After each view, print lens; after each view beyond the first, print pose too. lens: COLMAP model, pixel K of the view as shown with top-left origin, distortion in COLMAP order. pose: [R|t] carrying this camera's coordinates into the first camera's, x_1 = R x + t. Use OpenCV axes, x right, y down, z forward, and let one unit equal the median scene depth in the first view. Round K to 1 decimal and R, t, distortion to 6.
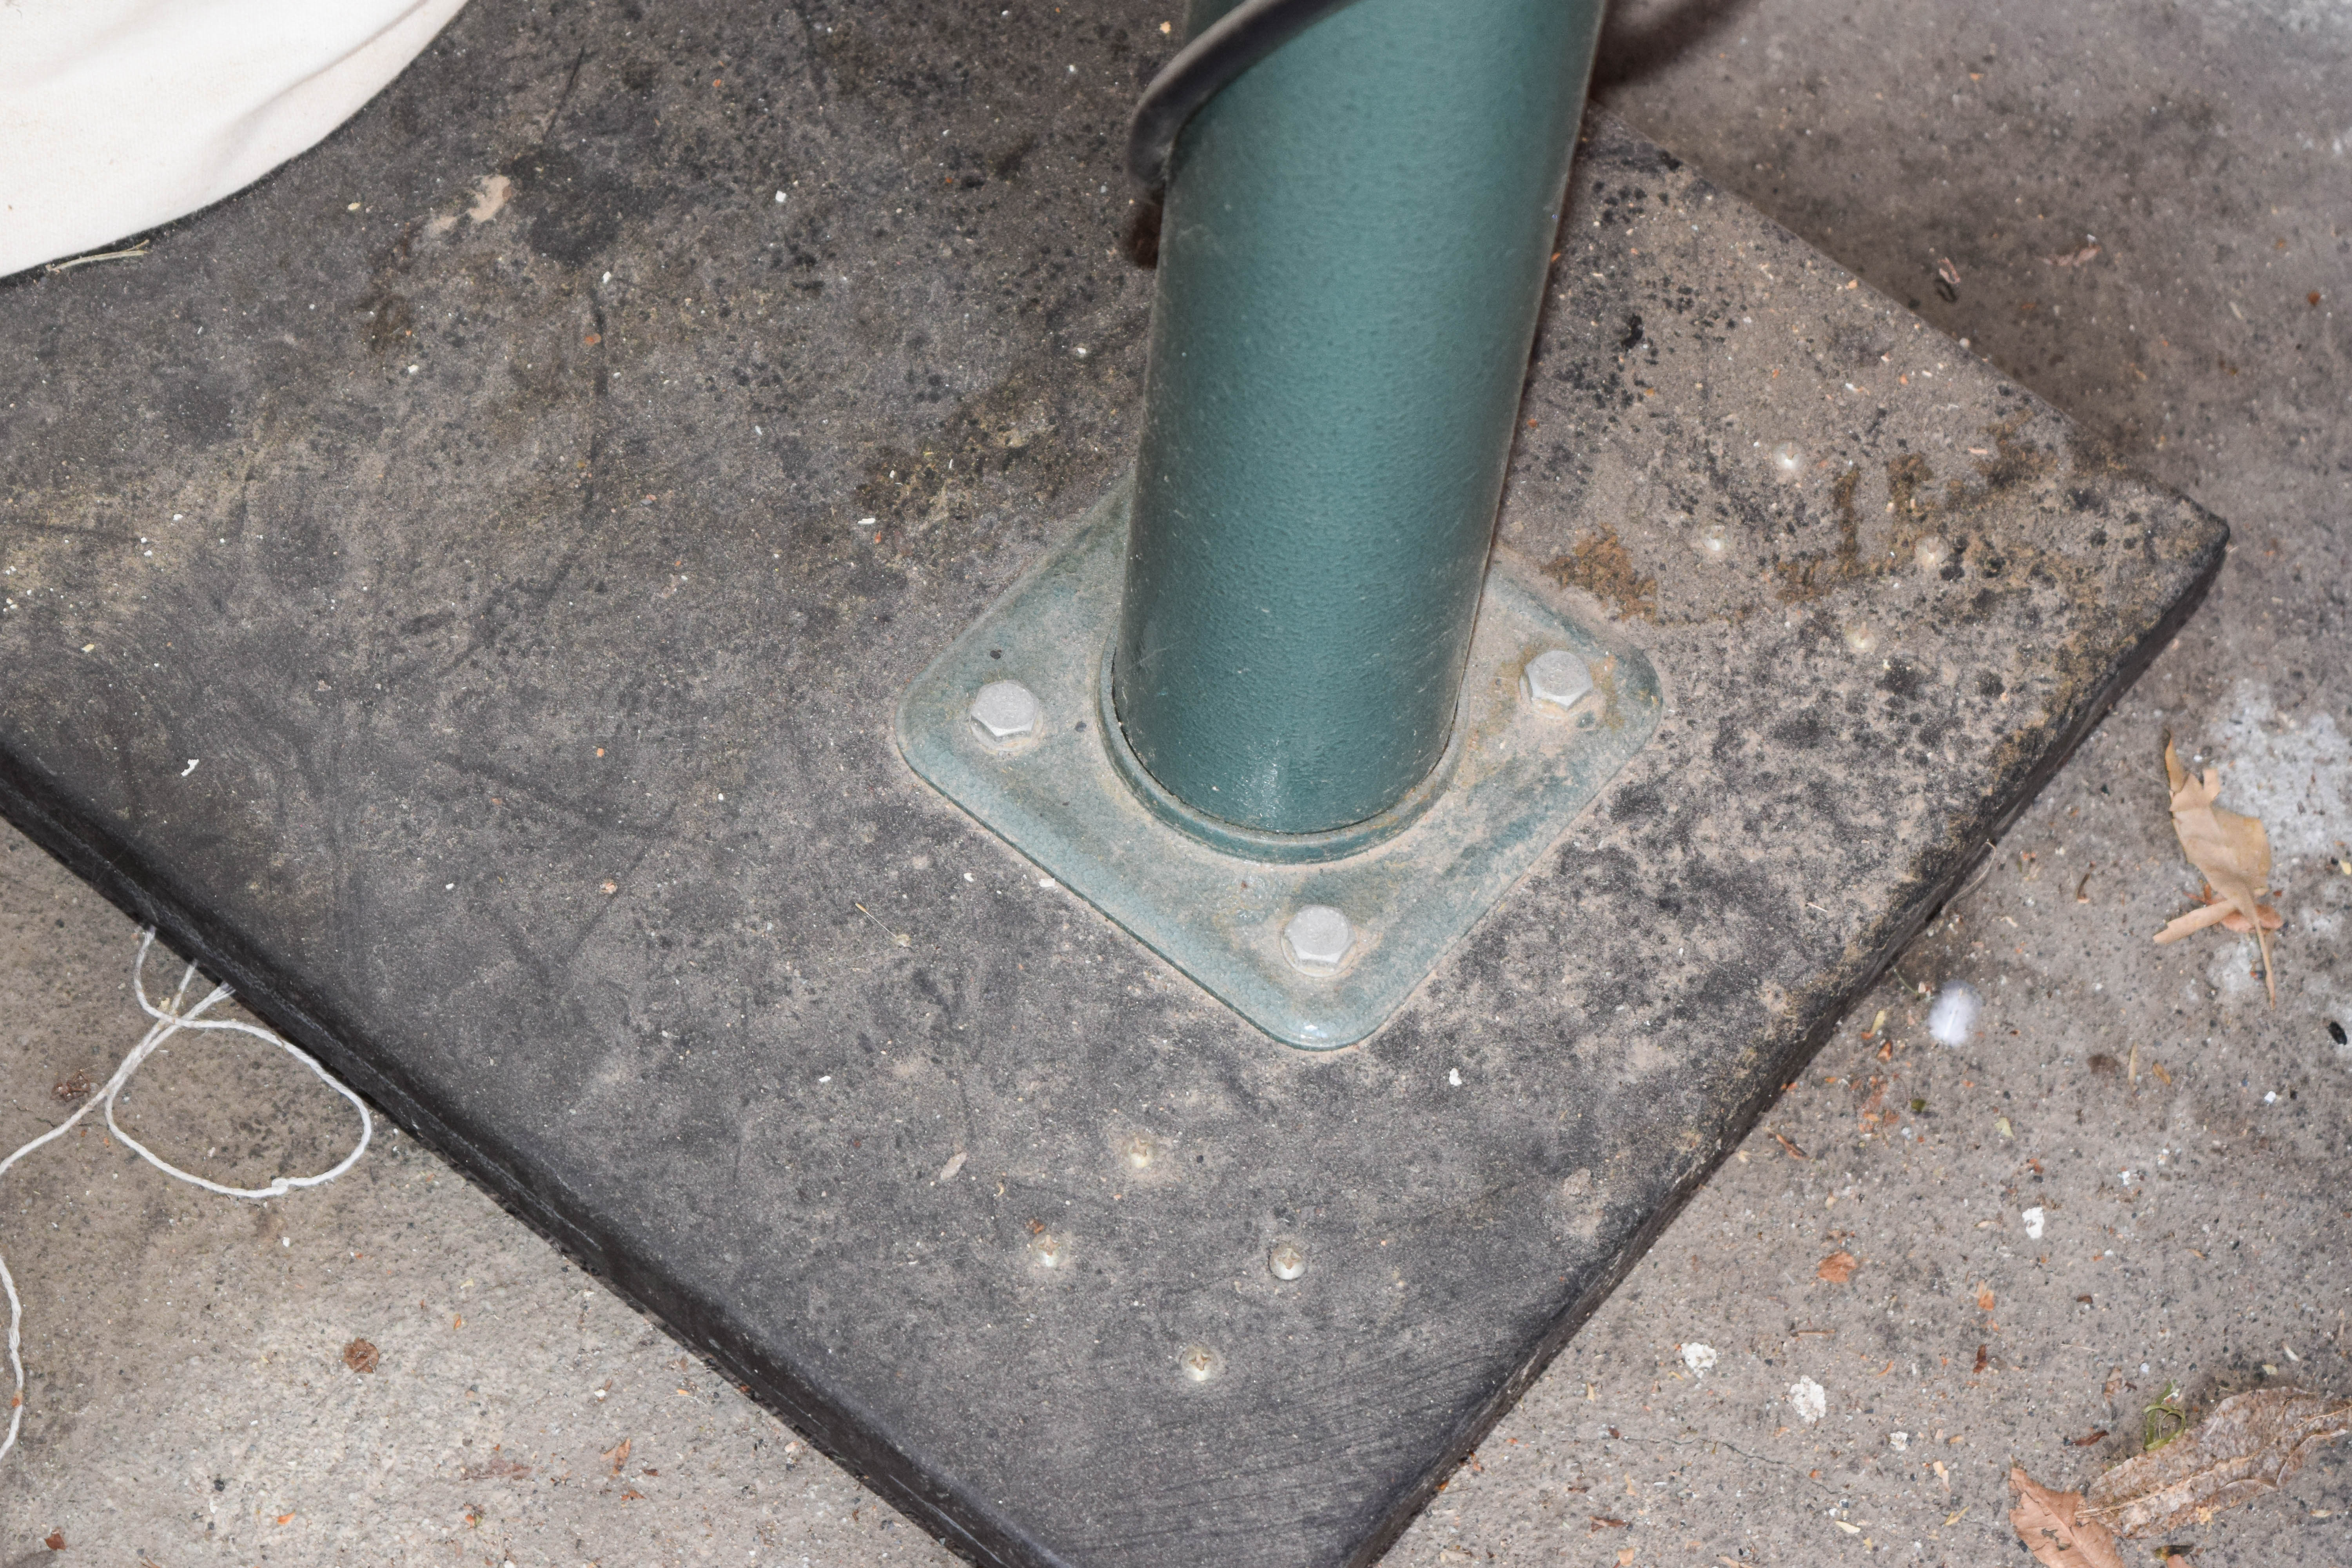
lens RADIAL K [[5337.1, 0, 1173.6], [0, 5337.1, 785.3], [0, 0, 1]] dist [-0.079891, 0.000000]
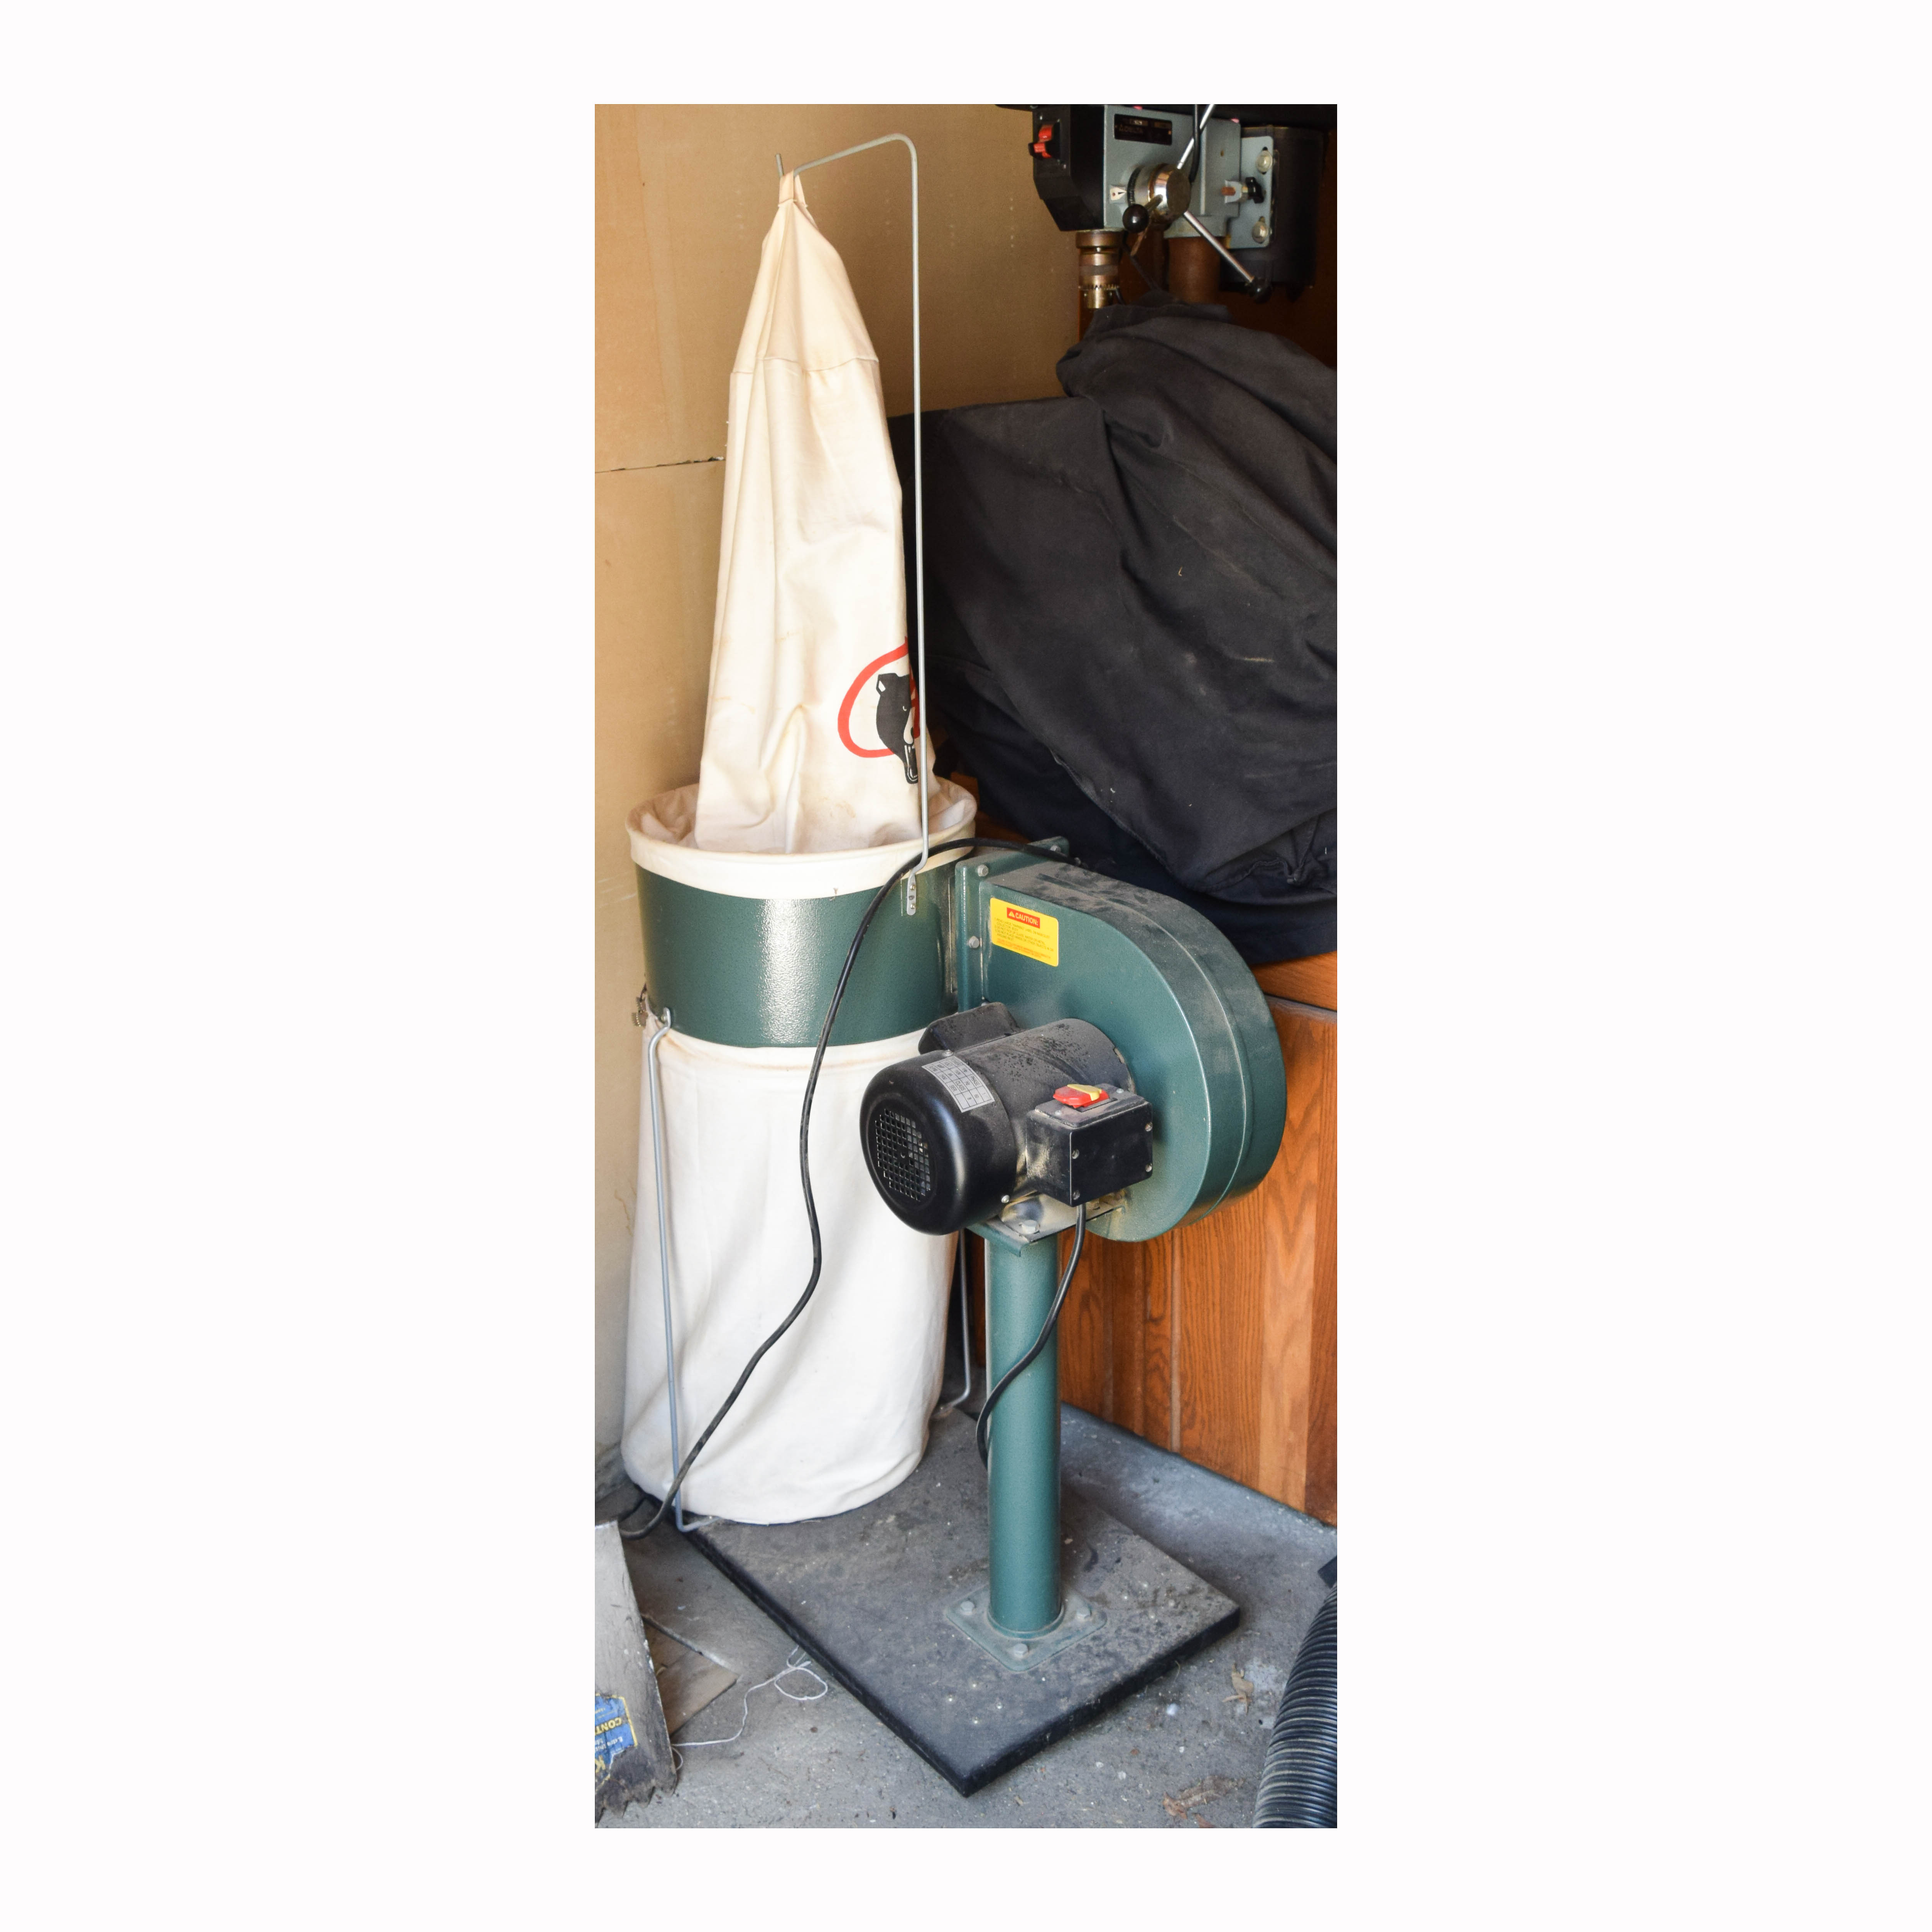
lens RADIAL K [[1560.8, 0, 968.2], [0, 1560.8, 967.3], [0, 0, 1]] dist [-0.006354, -0.003523]
pose [[0.977146, -0.011380, -0.212264, 0.274345], [-0.126339, 0.771967, -0.622981, 0.416670], [0.170950, 0.635561, 0.752887, -0.435102]]
